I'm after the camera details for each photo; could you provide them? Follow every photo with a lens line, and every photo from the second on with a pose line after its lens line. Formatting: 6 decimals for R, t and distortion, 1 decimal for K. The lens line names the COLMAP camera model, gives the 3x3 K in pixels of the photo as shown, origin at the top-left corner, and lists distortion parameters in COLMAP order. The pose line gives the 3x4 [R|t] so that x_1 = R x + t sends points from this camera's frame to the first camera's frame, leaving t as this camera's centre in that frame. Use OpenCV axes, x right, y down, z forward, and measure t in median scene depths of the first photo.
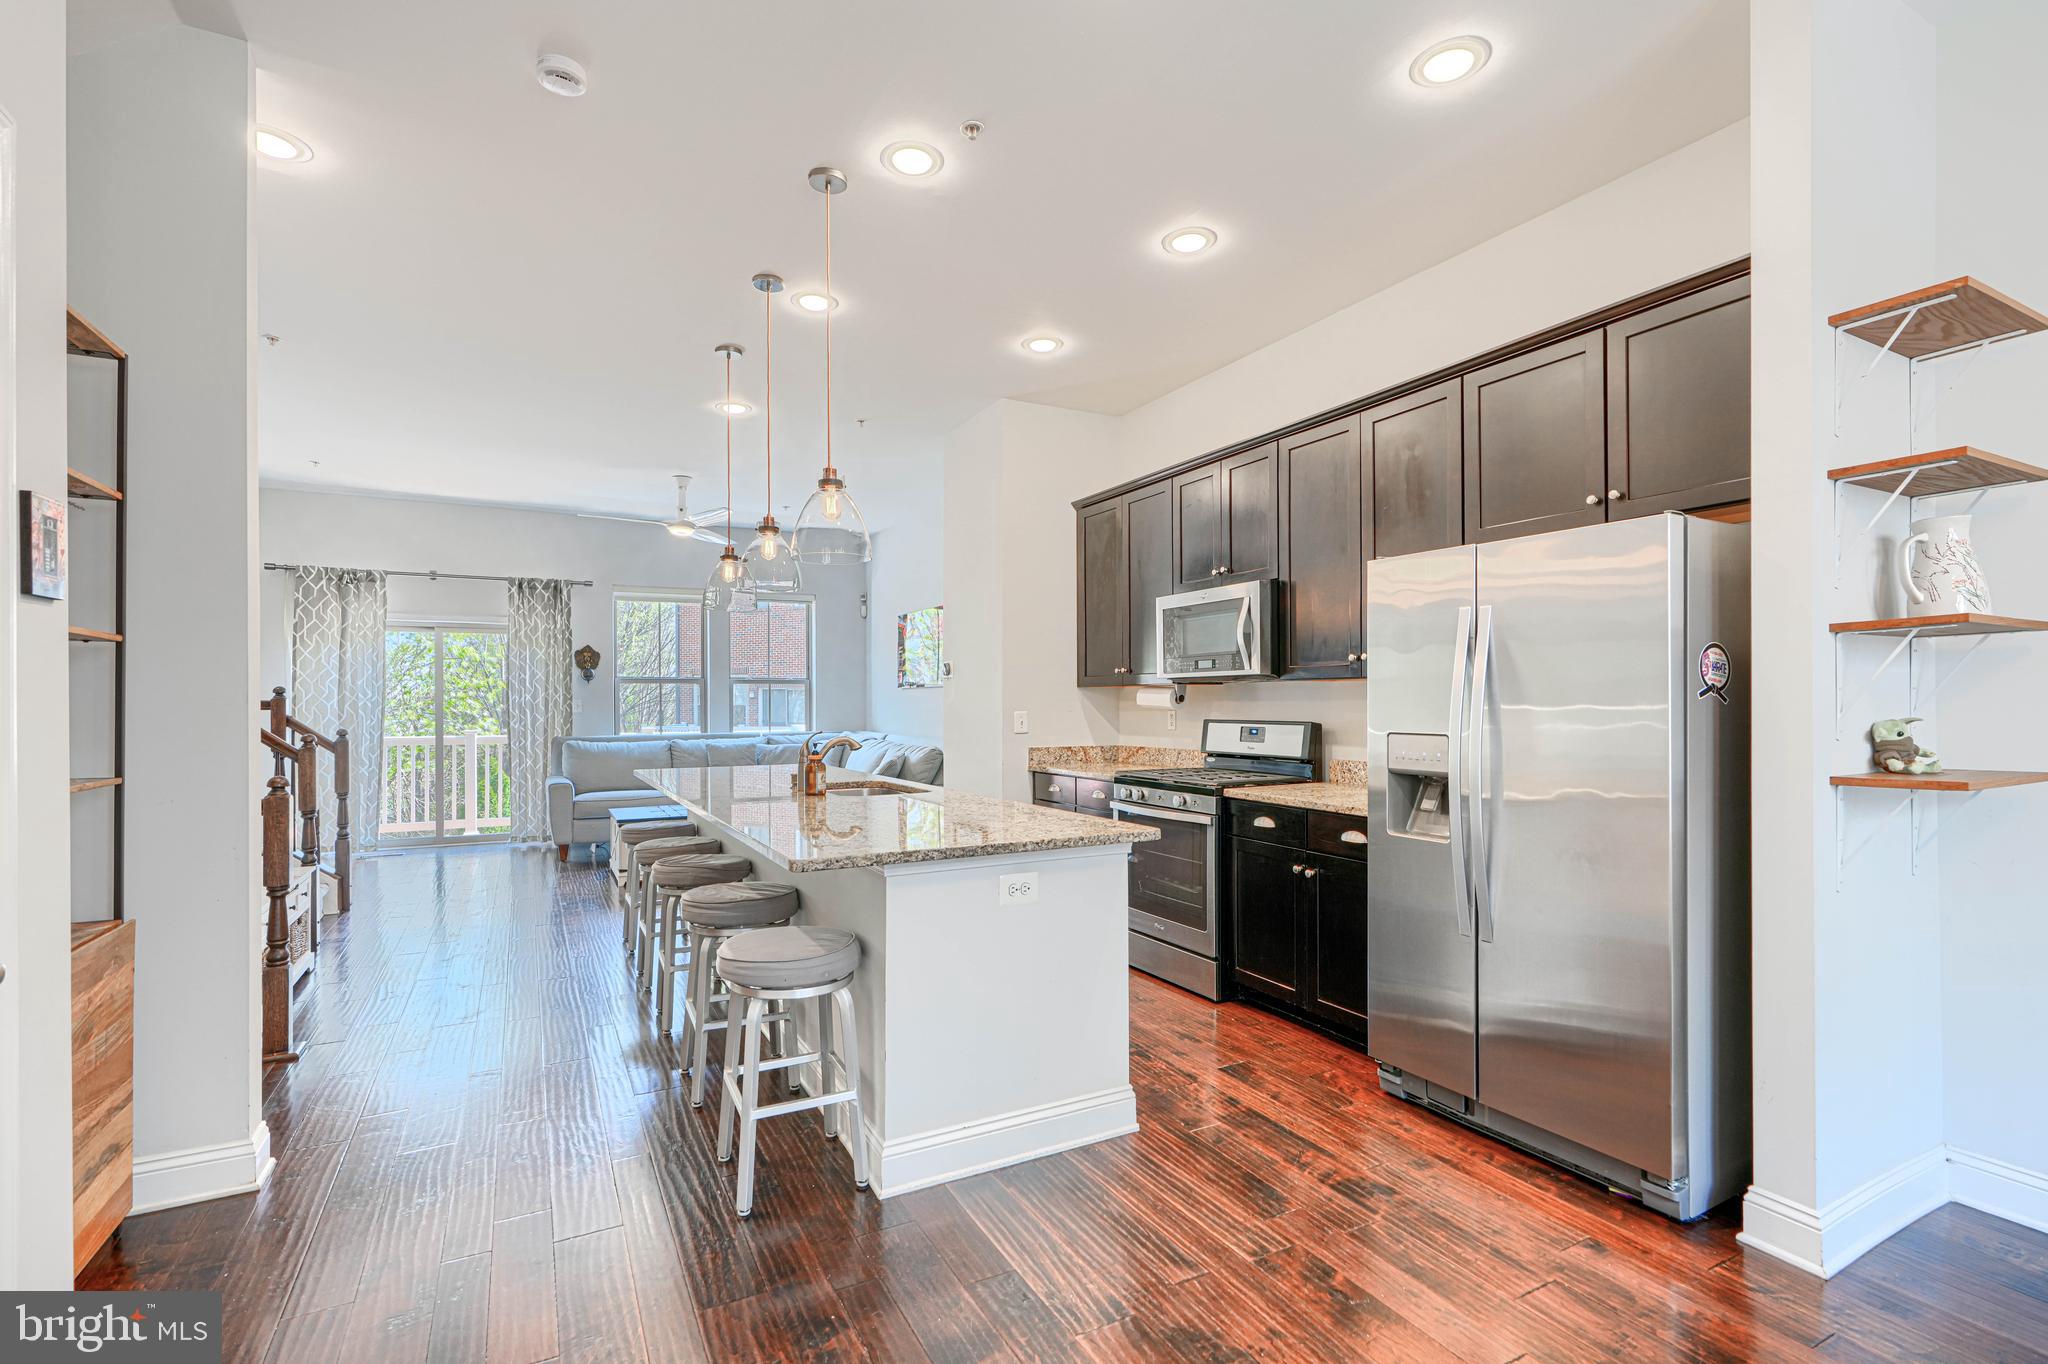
lens RADIAL K [[926.9, 0, 1024.7], [0, 926.9, 695.9], [0, 0, 1]] dist [-0.000062, 0.000078]
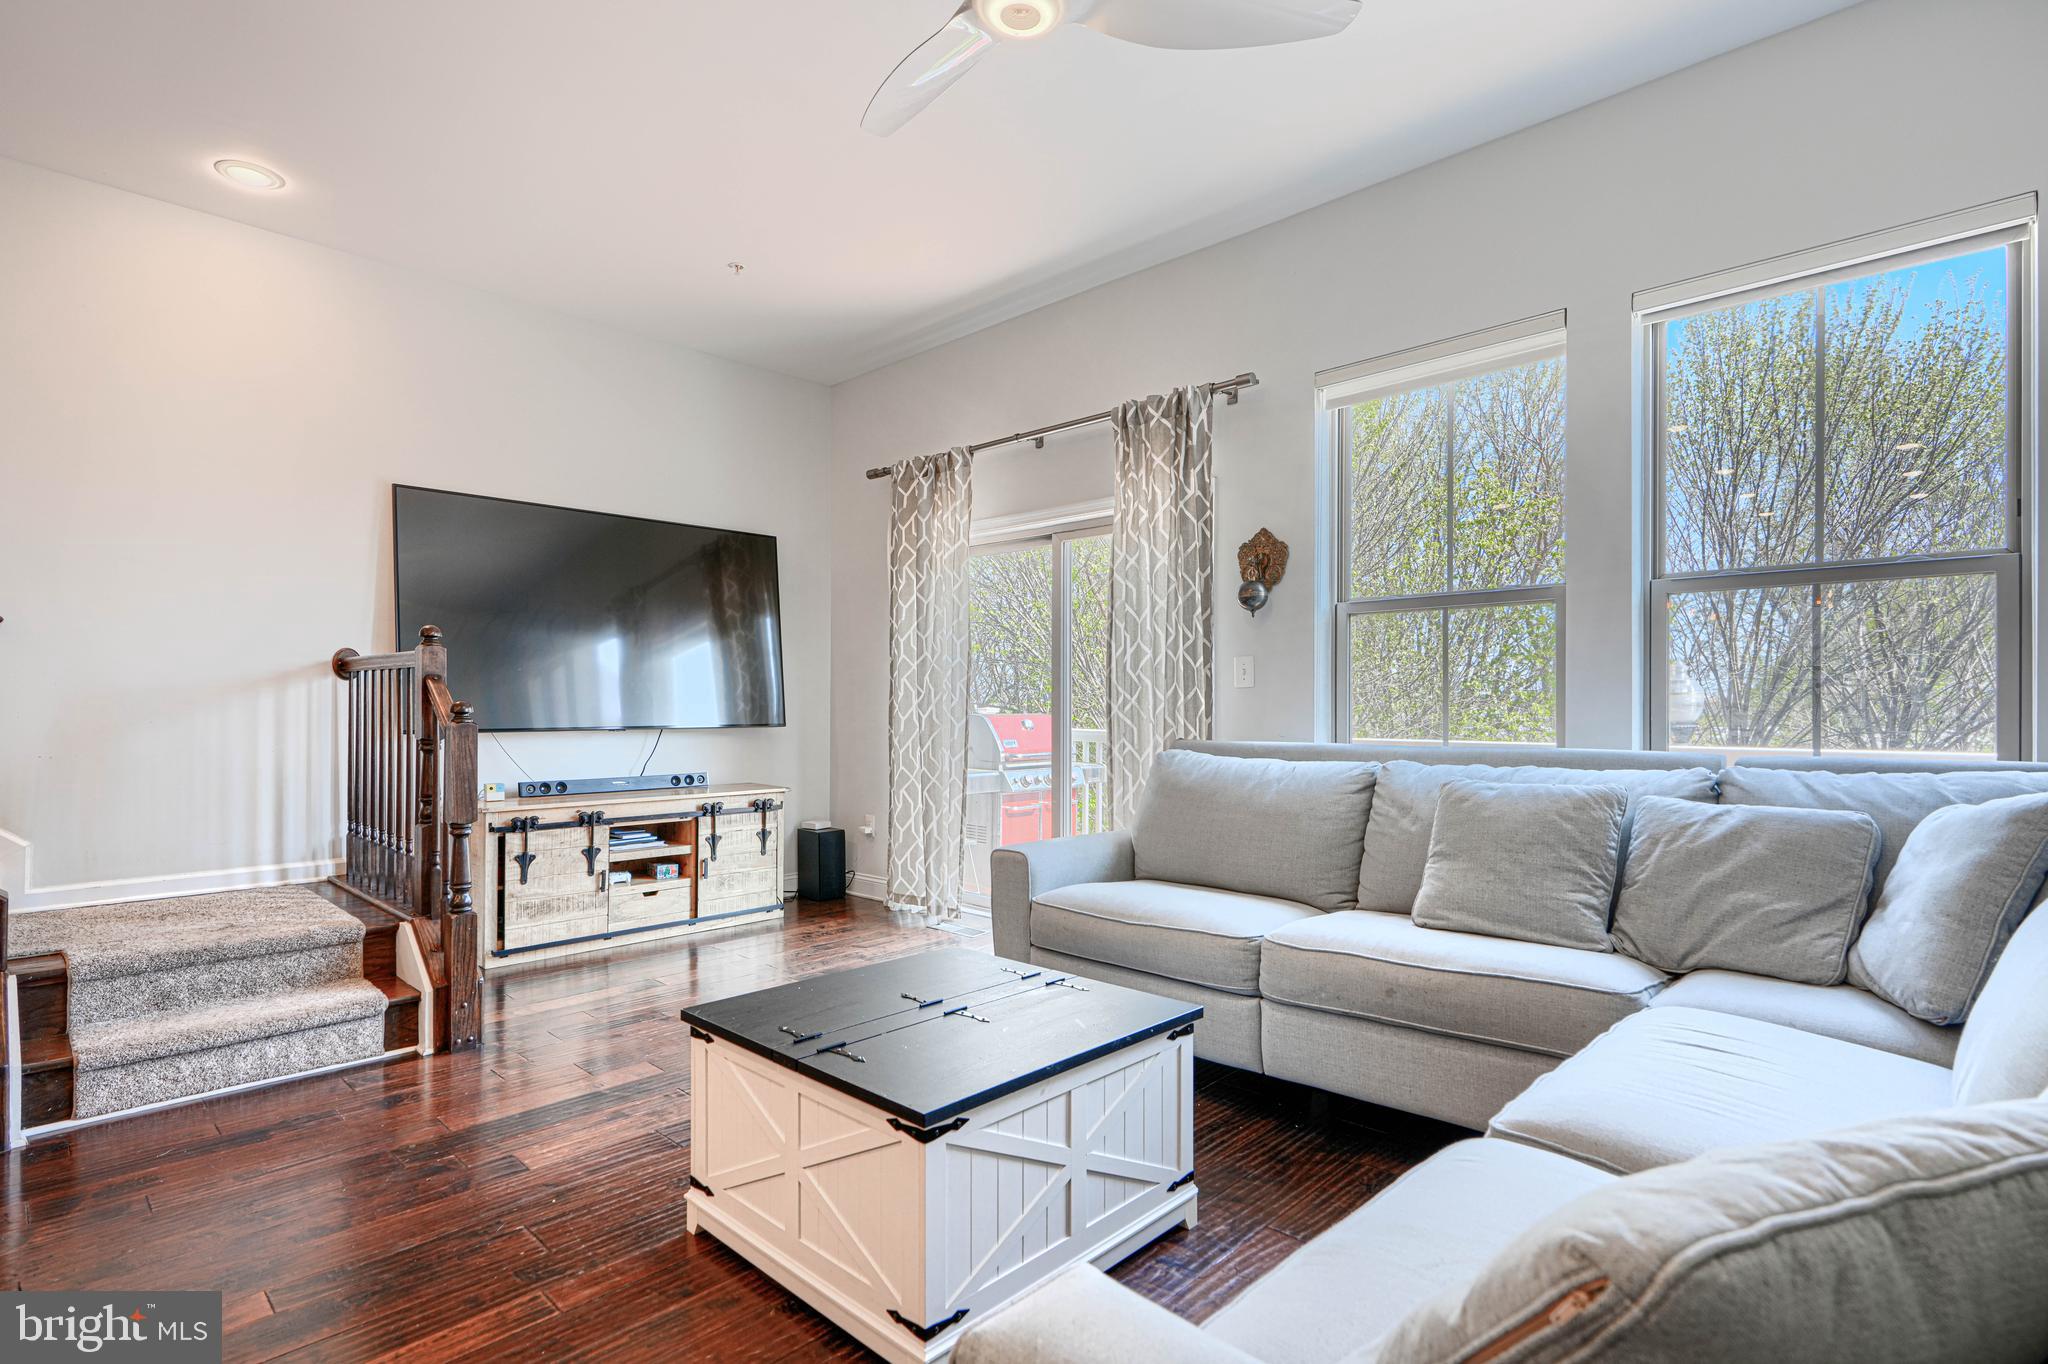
lens RADIAL K [[989.6, 0, 1021.7], [0, 989.6, 697.6], [0, 0, 1]] dist [0.001042, -0.000233]
pose [[0.315506, -0.003225, -0.948918, -0.146267], [0.001612, 0.999995, -0.002863, 0.049022], [0.948922, -0.000626, 0.315509, 1.509242]]
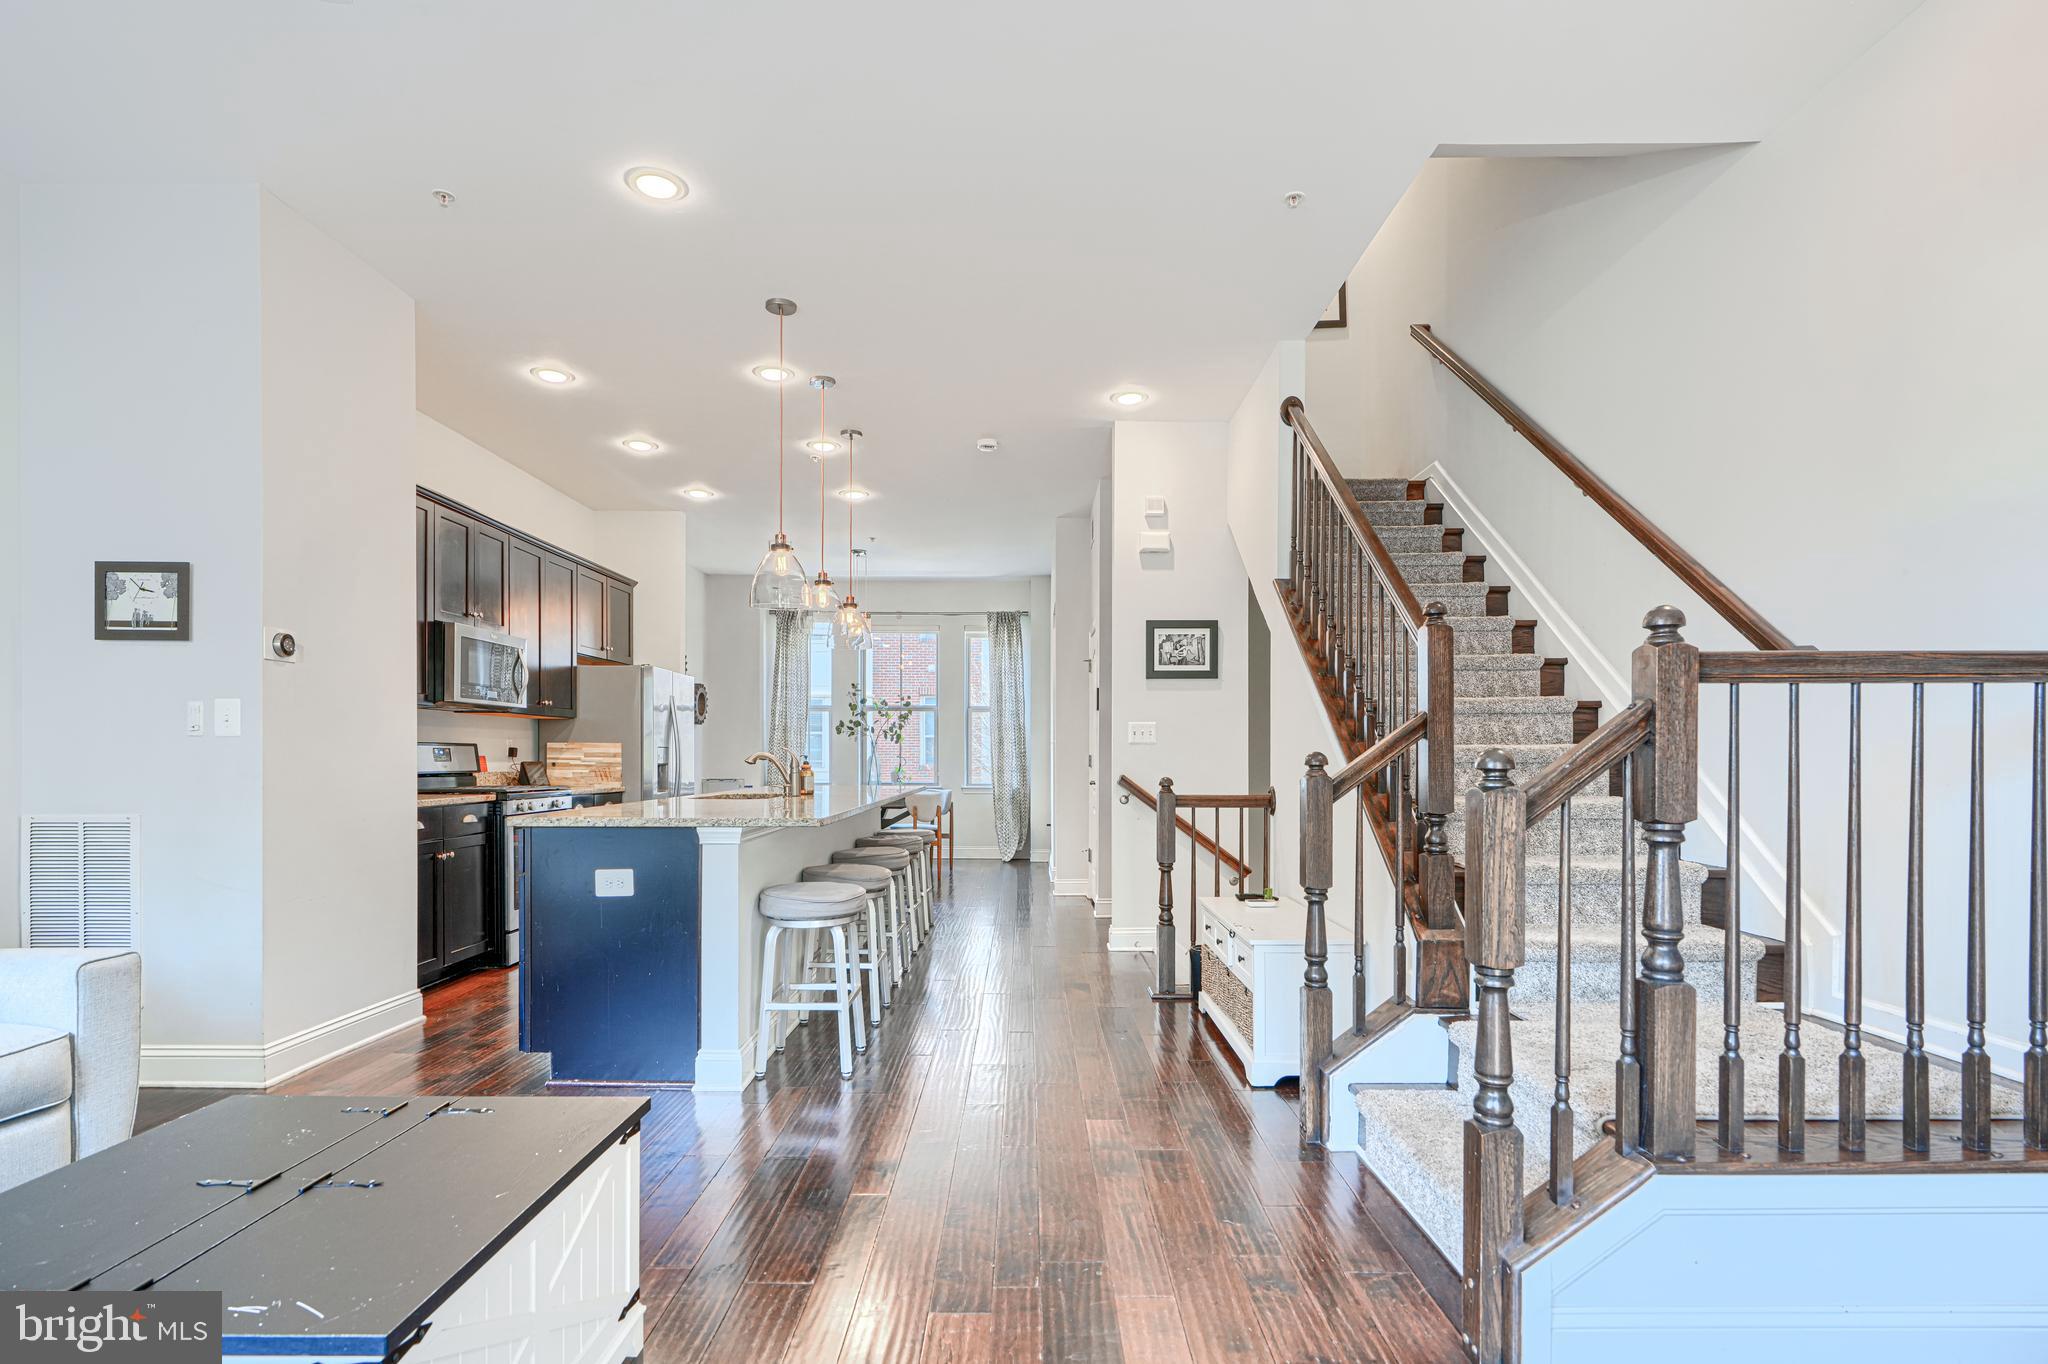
lens RADIAL K [[1019.8, 0, 1028.5], [0, 1019.8, 762.2], [0, 0, 1]] dist [-0.000016, 0.000118]
pose [[-0.880501, -0.000425, 0.474044, -1.022170], [-0.001626, 0.999996, -0.002124, 0.053794], [-0.474041, -0.002641, -0.880499, 1.819640]]
